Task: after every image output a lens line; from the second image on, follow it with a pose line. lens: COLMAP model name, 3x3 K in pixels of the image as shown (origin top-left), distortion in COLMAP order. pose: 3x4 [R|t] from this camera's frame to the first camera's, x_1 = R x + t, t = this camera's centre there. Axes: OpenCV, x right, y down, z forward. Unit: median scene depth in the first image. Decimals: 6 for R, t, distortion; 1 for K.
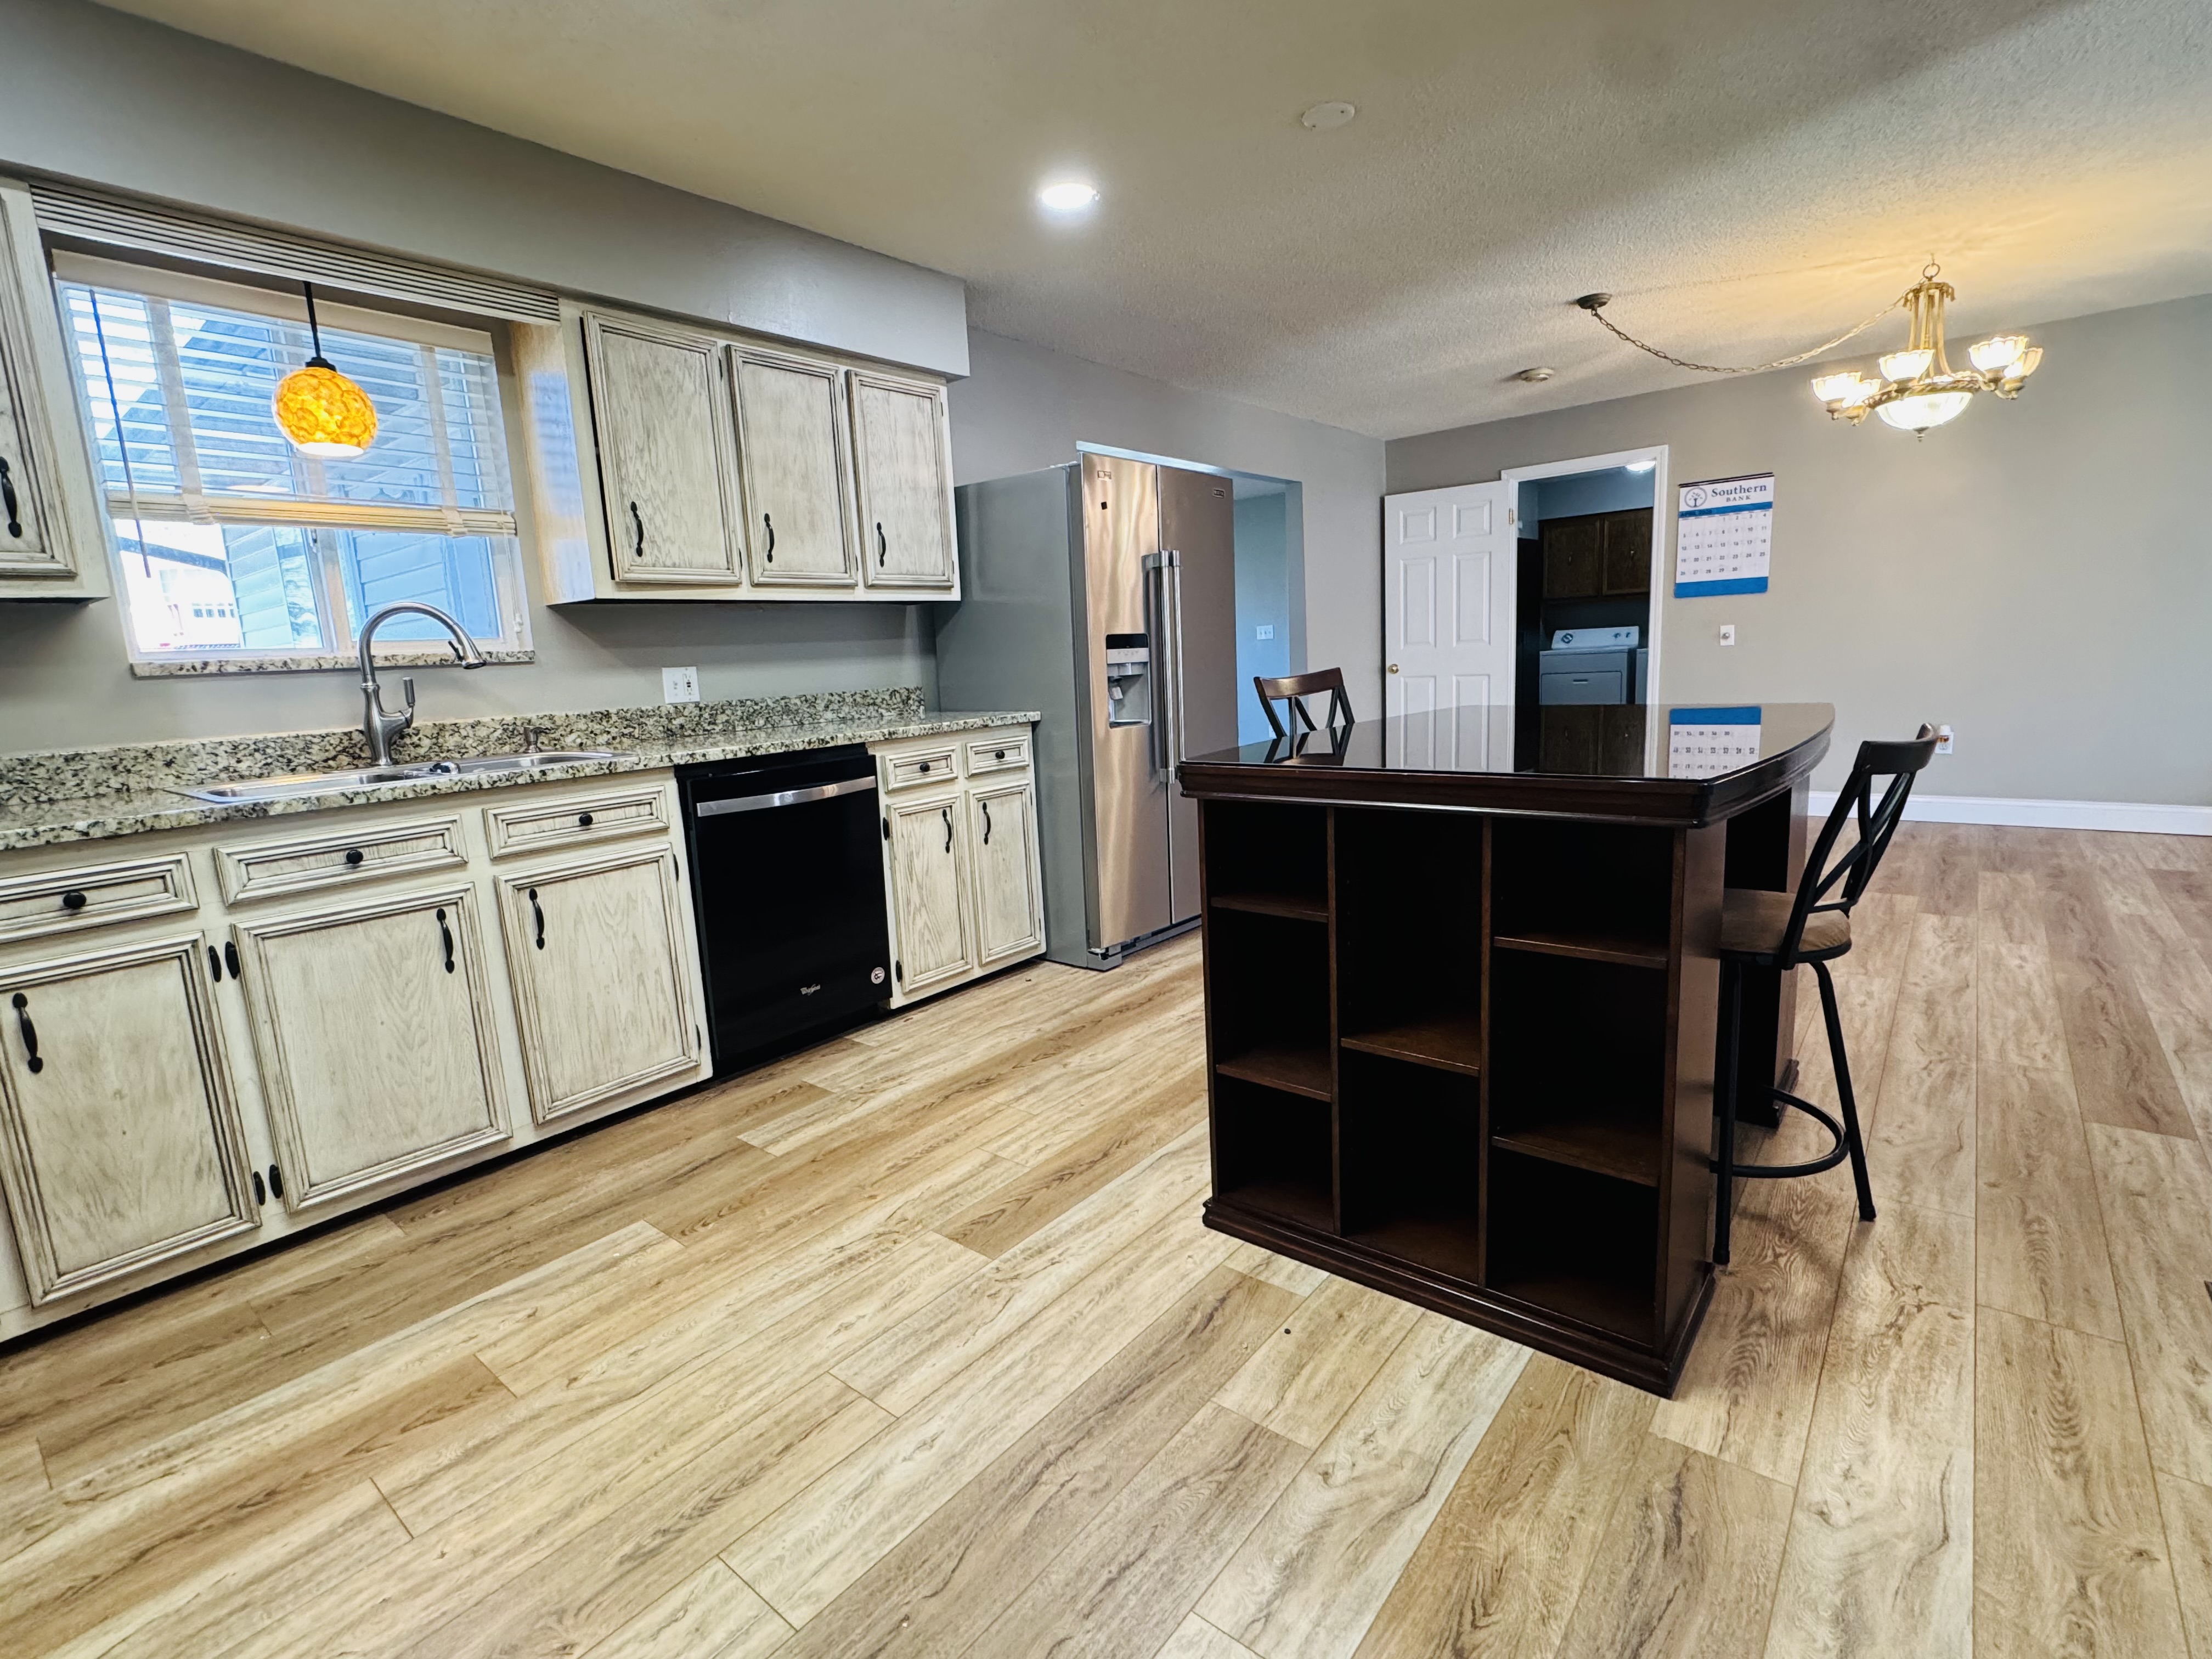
lens RADIAL K [[1045.4, 0, 1100.9], [0, 1045.4, 829.4], [0, 0, 1]] dist [-0.004165, -0.000471]
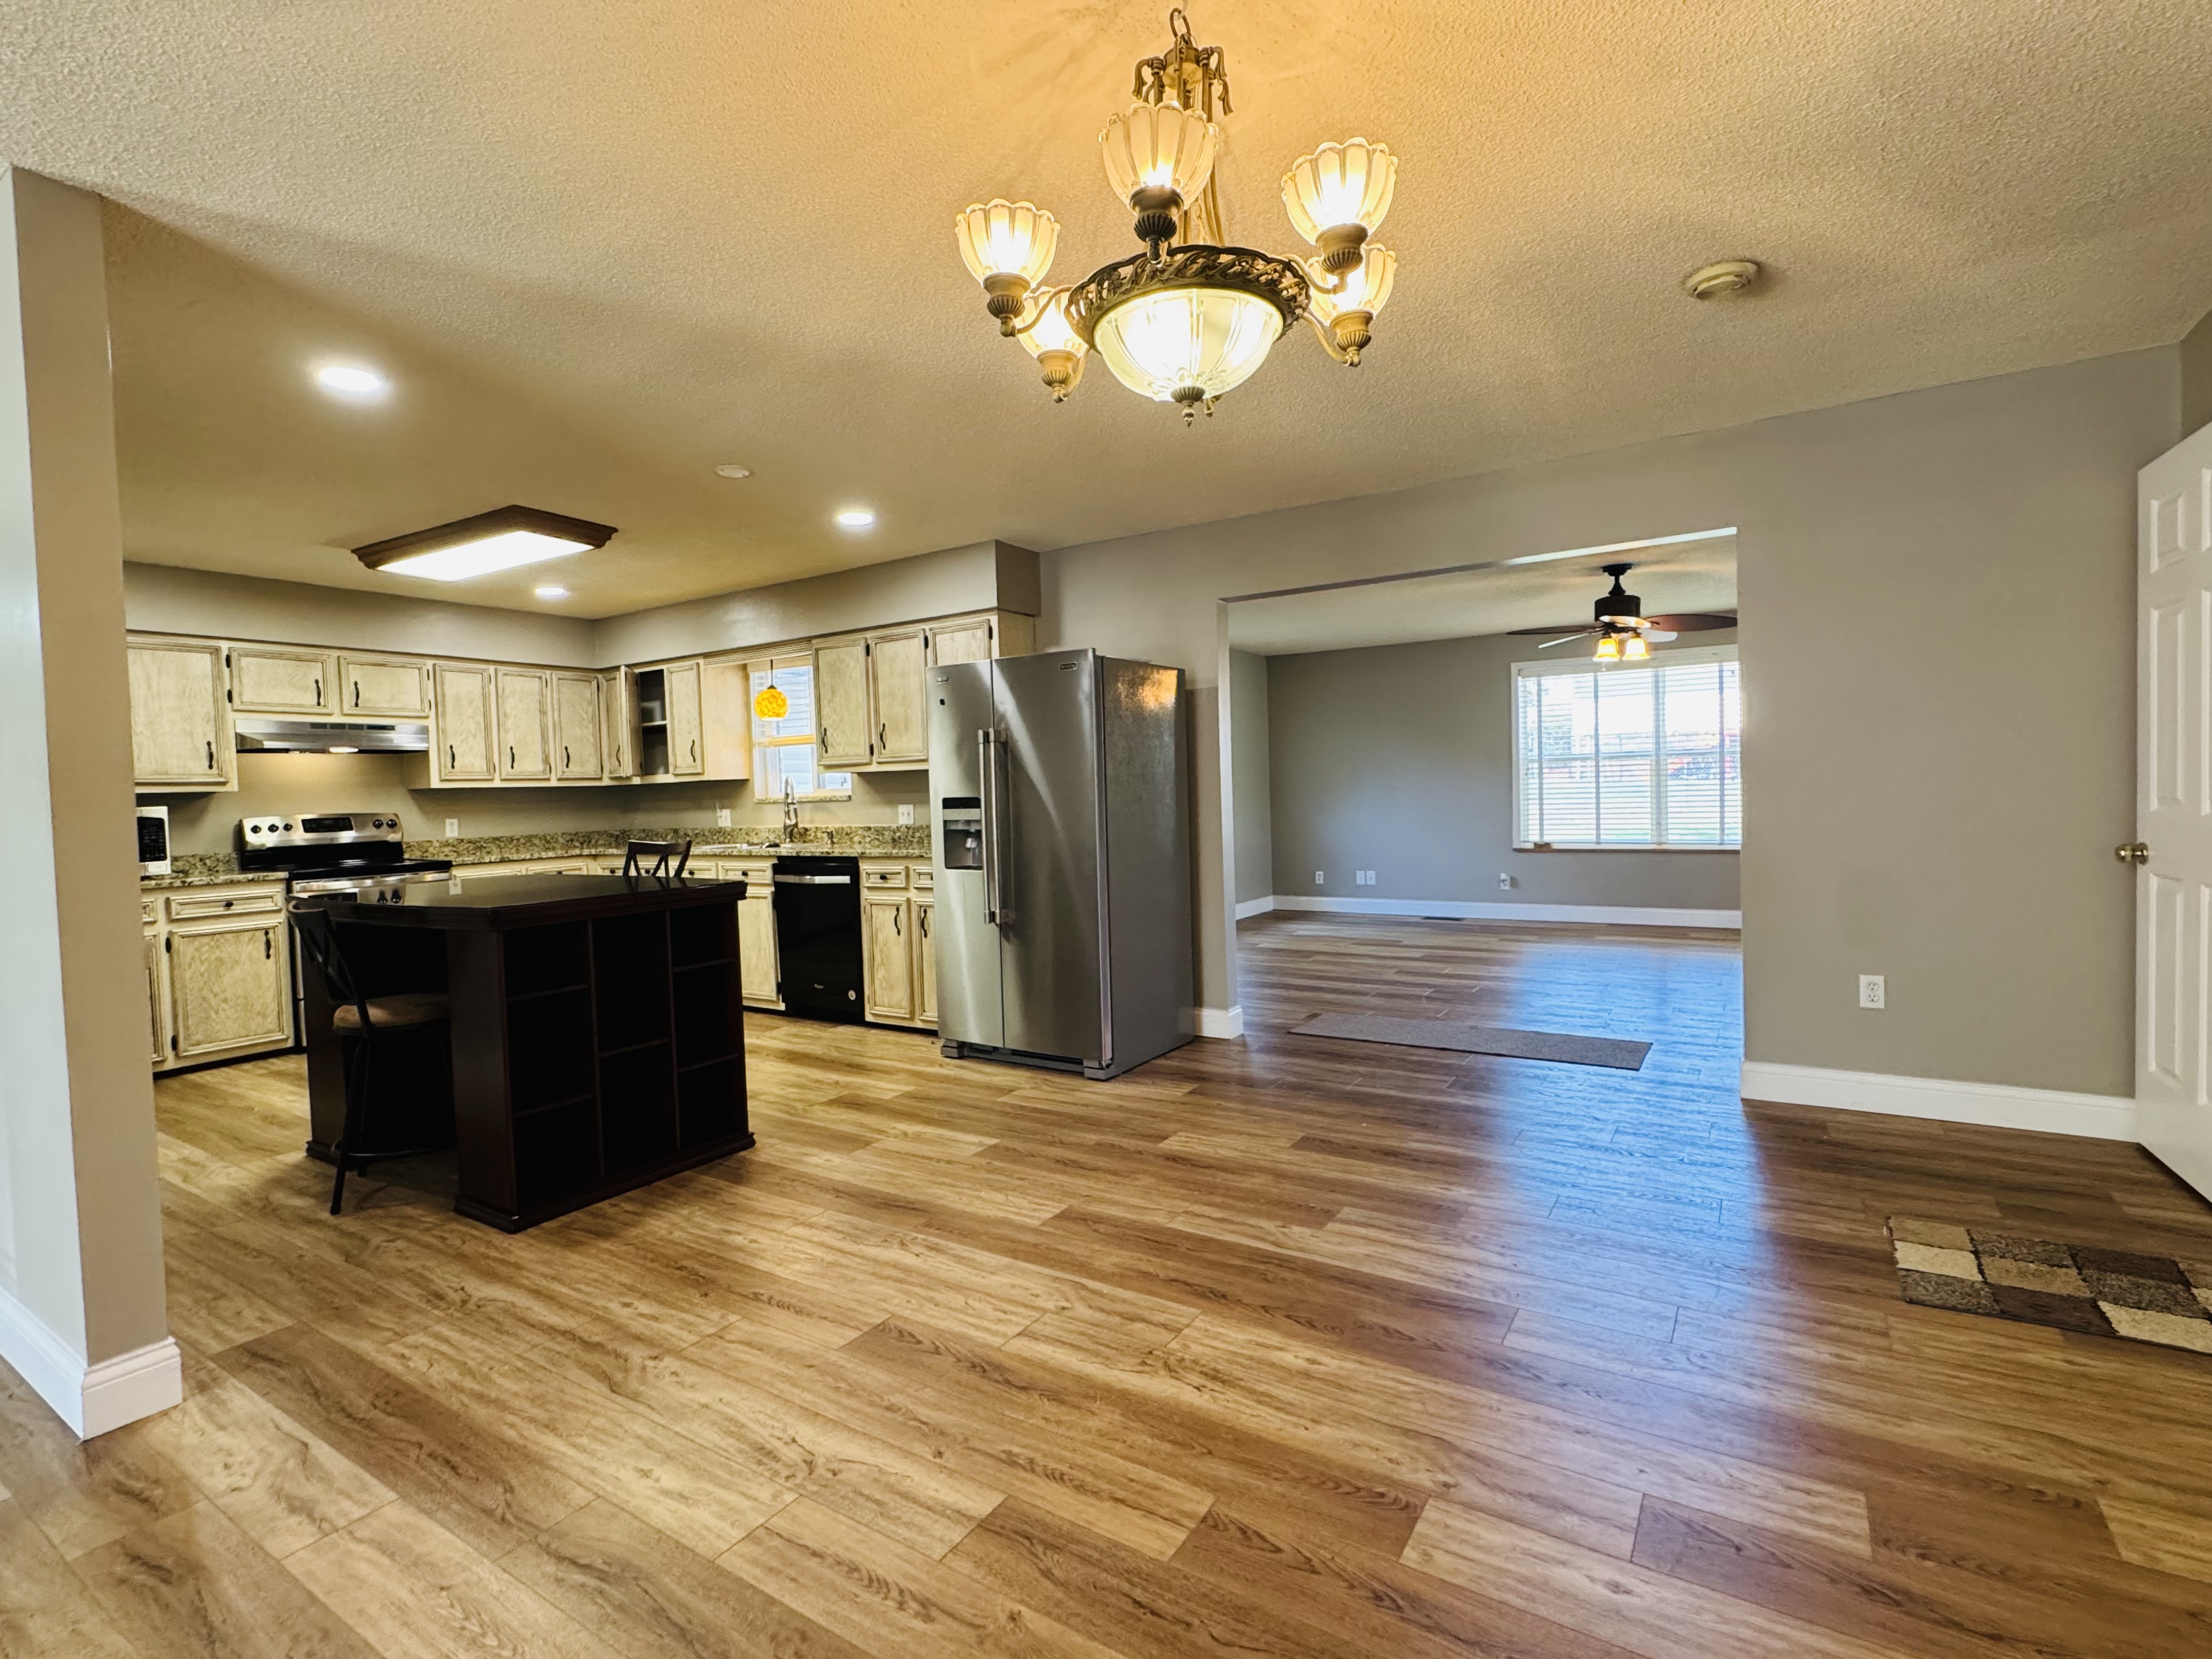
lens RADIAL K [[1045.4, 0, 1100.9], [0, 1045.4, 829.4], [0, 0, 1]] dist [-0.004165, -0.000471]
pose [[0.115872, 0.084257, -0.989684, 1.531912], [-0.139959, 0.987839, 0.067713, -0.304552], [0.983354, 0.130669, 0.126256, 1.196545]]
